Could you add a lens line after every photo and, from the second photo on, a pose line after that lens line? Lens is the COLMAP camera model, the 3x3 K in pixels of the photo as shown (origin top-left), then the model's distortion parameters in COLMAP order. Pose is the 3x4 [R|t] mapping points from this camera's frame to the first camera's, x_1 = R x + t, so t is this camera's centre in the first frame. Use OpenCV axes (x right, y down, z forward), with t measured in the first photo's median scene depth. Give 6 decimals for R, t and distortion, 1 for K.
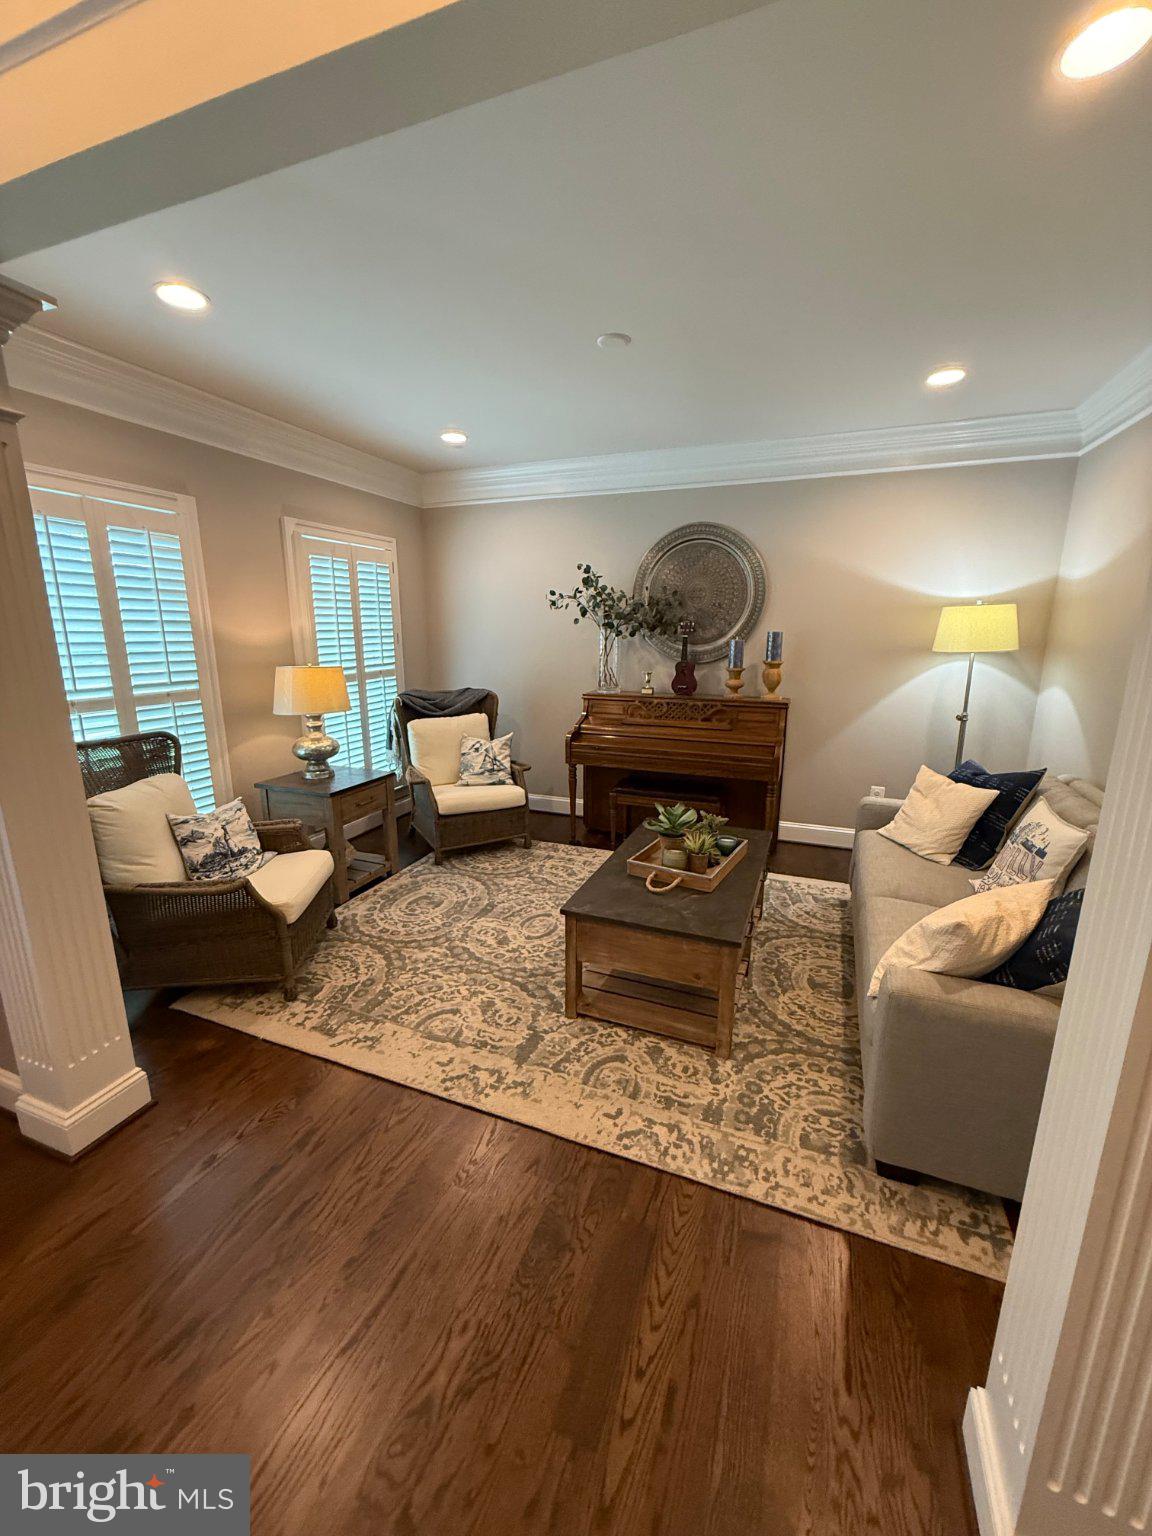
lens RADIAL K [[617.9, 0, 578.1], [0, 617.9, 764.3], [0, 0, 1]] dist [-0.001763, 0.000126]
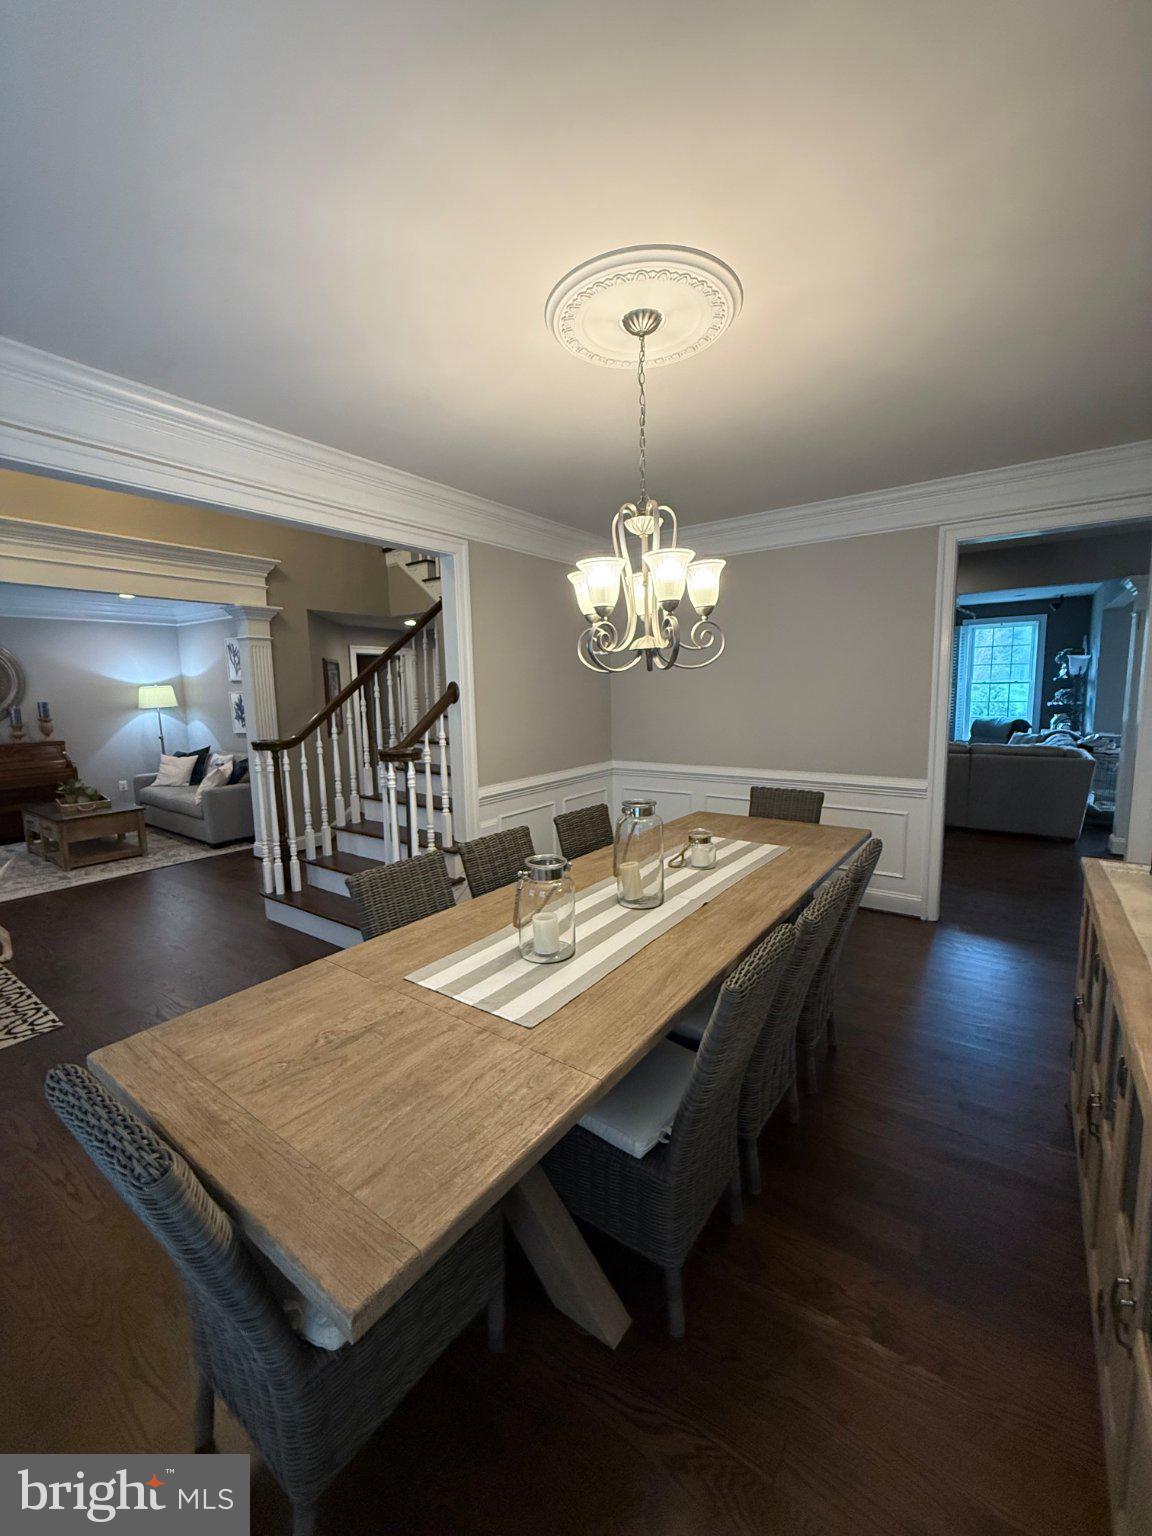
lens RADIAL K [[617.9, 0, 575.8], [0, 617.9, 766.0], [0, 0, 1]] dist [-0.001763, 0.000126]
pose [[0.256270, -0.123694, 0.958658, -1.097639], [0.239497, 0.968979, 0.061003, 0.238205], [-0.936465, 0.213962, 0.277944, -0.944470]]
